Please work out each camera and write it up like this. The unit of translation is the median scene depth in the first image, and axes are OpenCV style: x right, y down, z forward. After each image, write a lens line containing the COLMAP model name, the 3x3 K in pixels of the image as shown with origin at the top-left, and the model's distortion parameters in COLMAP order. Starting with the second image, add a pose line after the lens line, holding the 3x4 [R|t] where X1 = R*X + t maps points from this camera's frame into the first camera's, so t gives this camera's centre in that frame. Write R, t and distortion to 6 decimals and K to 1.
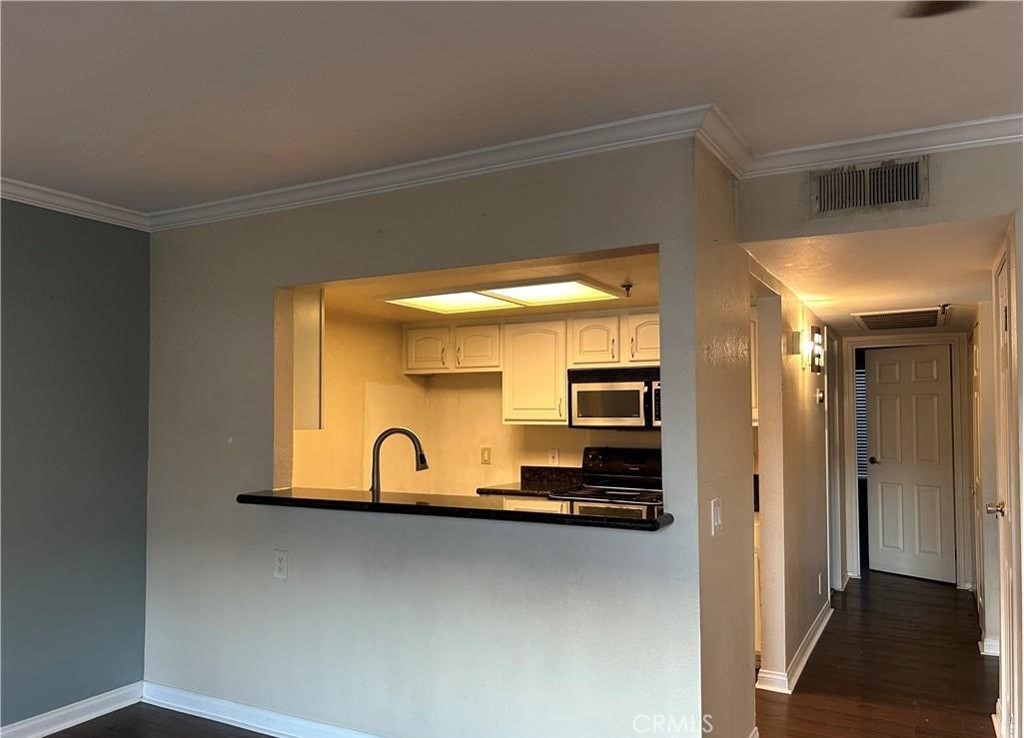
lens RADIAL K [[769.7, 0, 510.4], [0, 769.7, 389.1], [0, 0, 1]] dist [0.057655, -0.068607]
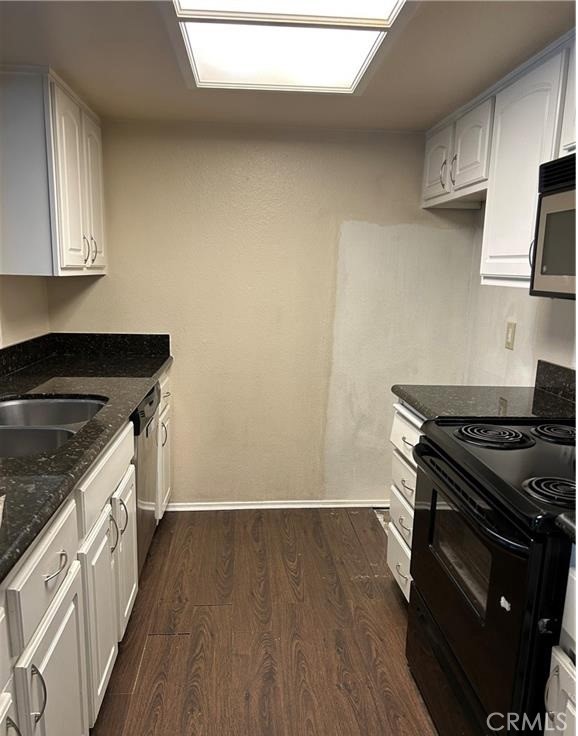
lens RADIAL K [[585.9, 0, 289.0], [0, 585.9, 368.0], [0, 0, 1]] dist [0.002534, 0.000503]
pose [[0.550663, 0.148176, -0.821471, 0.261315], [0.017553, 0.981845, 0.188871, 0.020886], [0.834543, -0.118424, 0.538064, 0.607769]]
